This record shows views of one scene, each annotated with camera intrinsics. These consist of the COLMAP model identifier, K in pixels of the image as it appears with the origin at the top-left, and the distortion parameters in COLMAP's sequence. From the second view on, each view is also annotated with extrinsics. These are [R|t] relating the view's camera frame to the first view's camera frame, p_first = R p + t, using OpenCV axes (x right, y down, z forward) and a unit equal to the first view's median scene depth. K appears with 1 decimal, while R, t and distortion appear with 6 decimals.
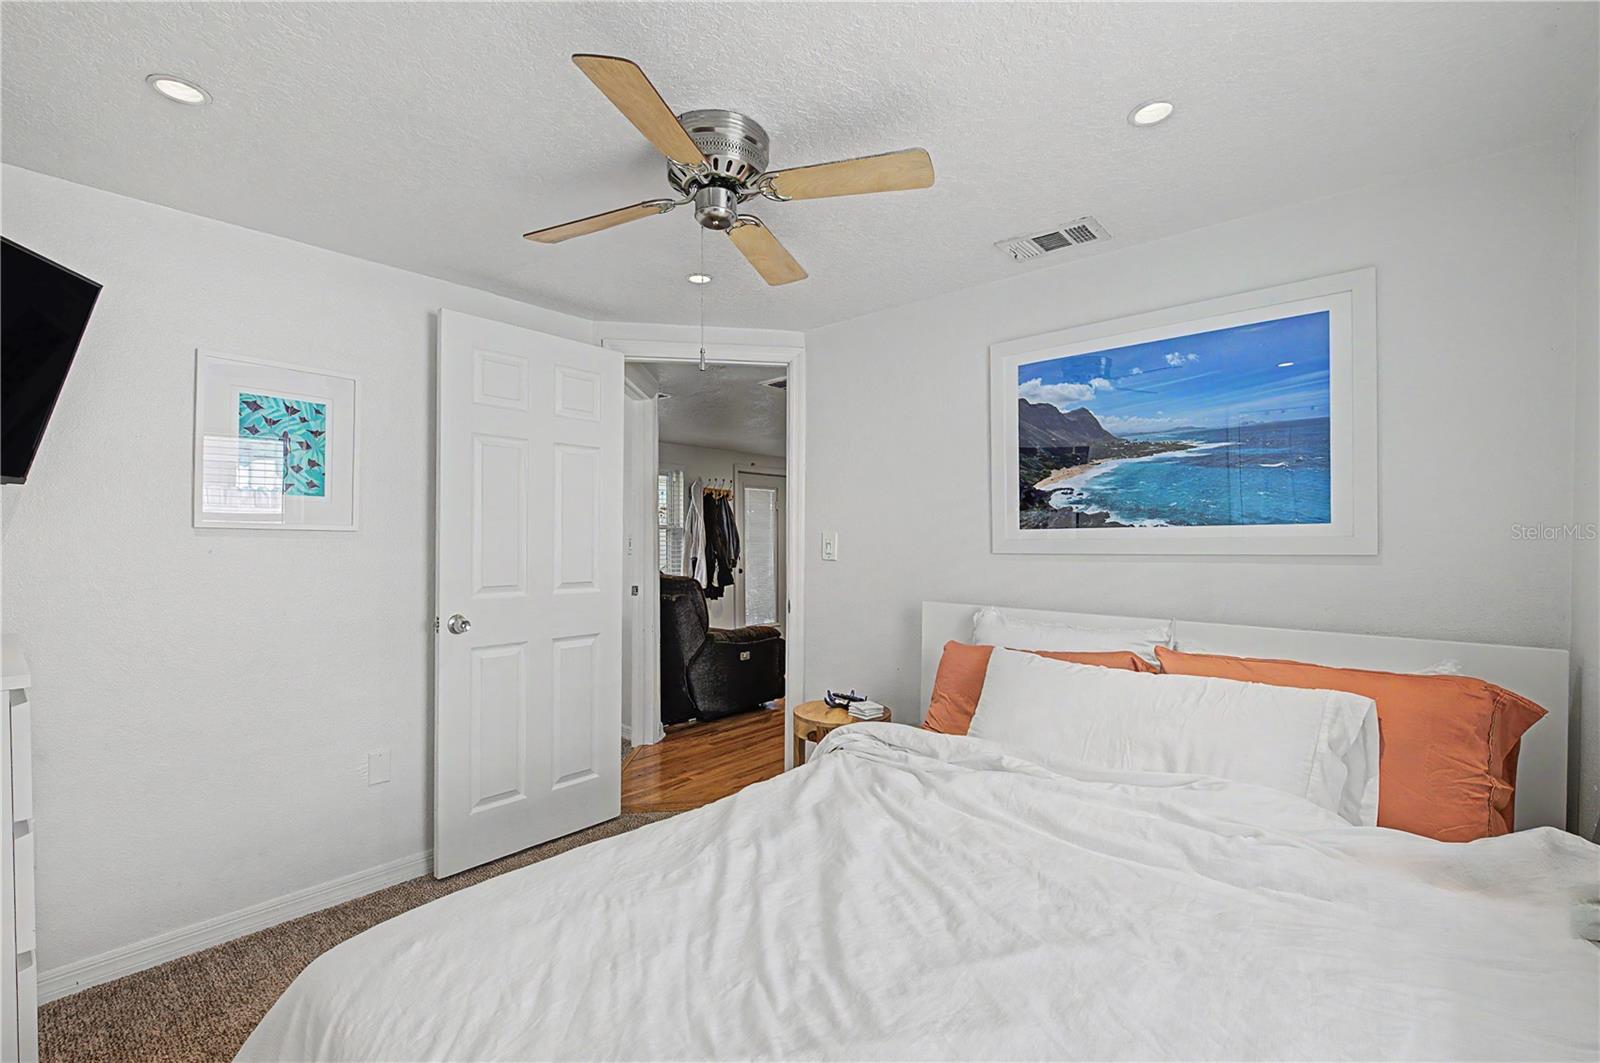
lens RADIAL K [[698.5, 0, 801.1], [0, 698.5, 528.2], [0, 0, 1]] dist [0.007547, -0.006639]
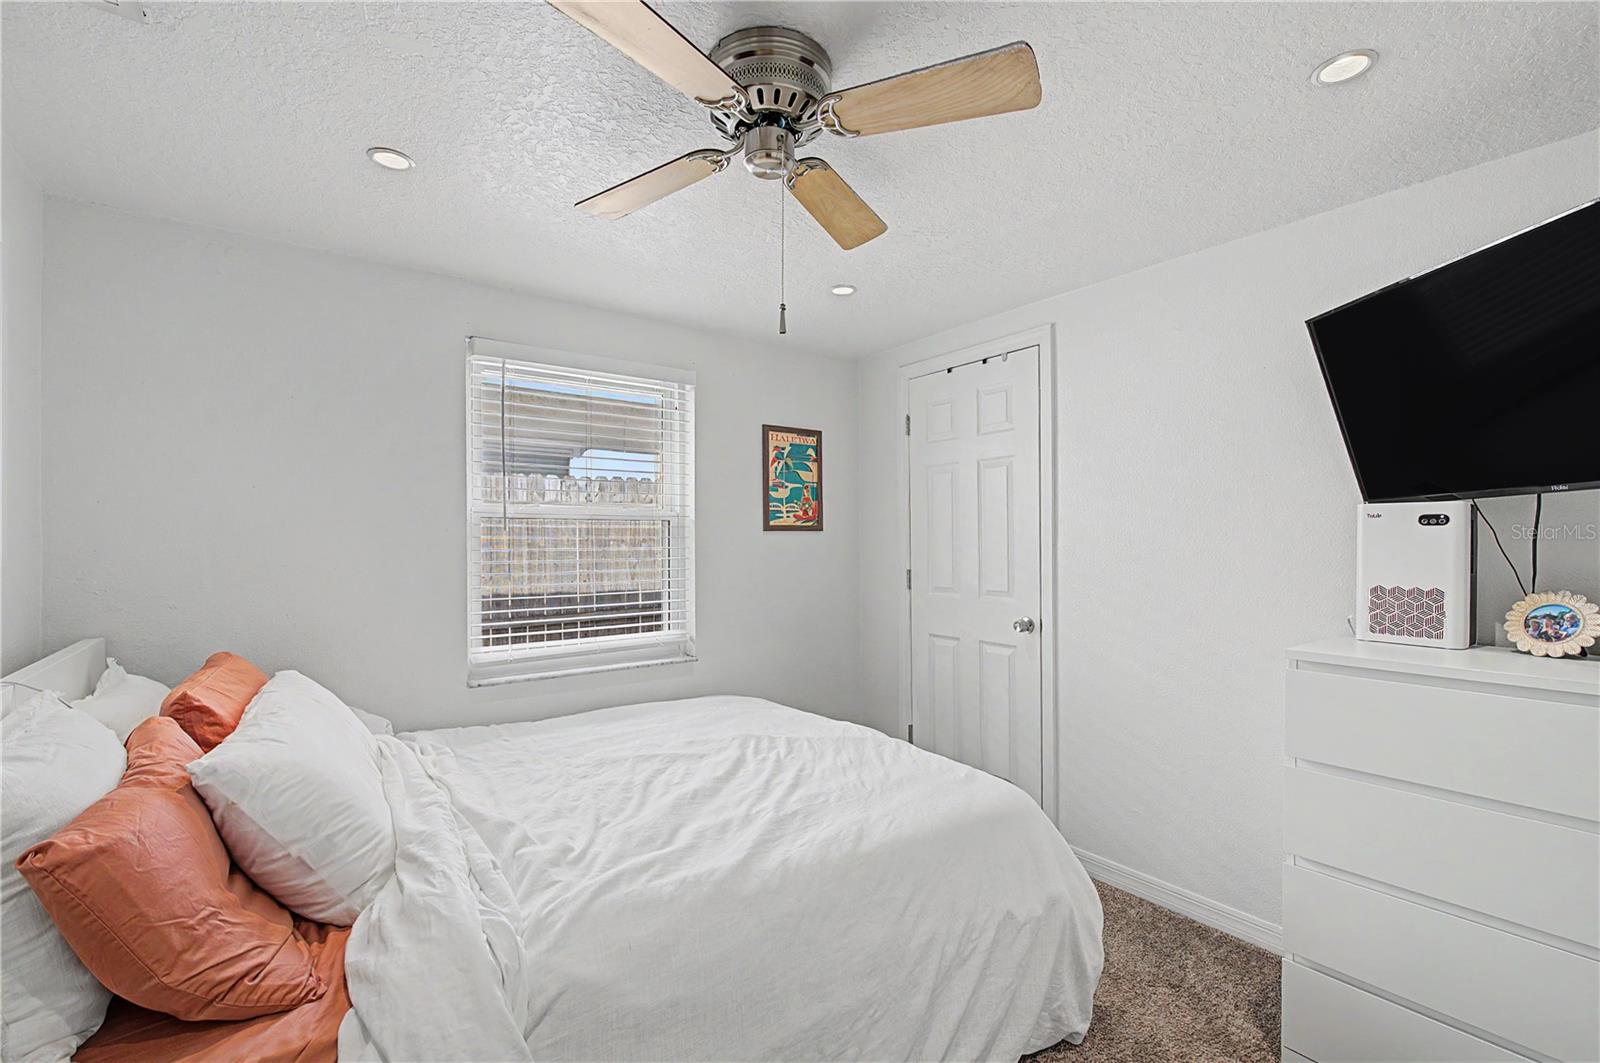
lens RADIAL K [[698.5, 0, 801.1], [0, 698.5, 528.2], [0, 0, 1]] dist [0.007547, -0.006639]
pose [[-0.976845, 0.006066, 0.213861, -0.486289], [-0.000633, 0.999512, -0.031239, 0.022118], [-0.213946, -0.030651, -0.976364, 2.602403]]
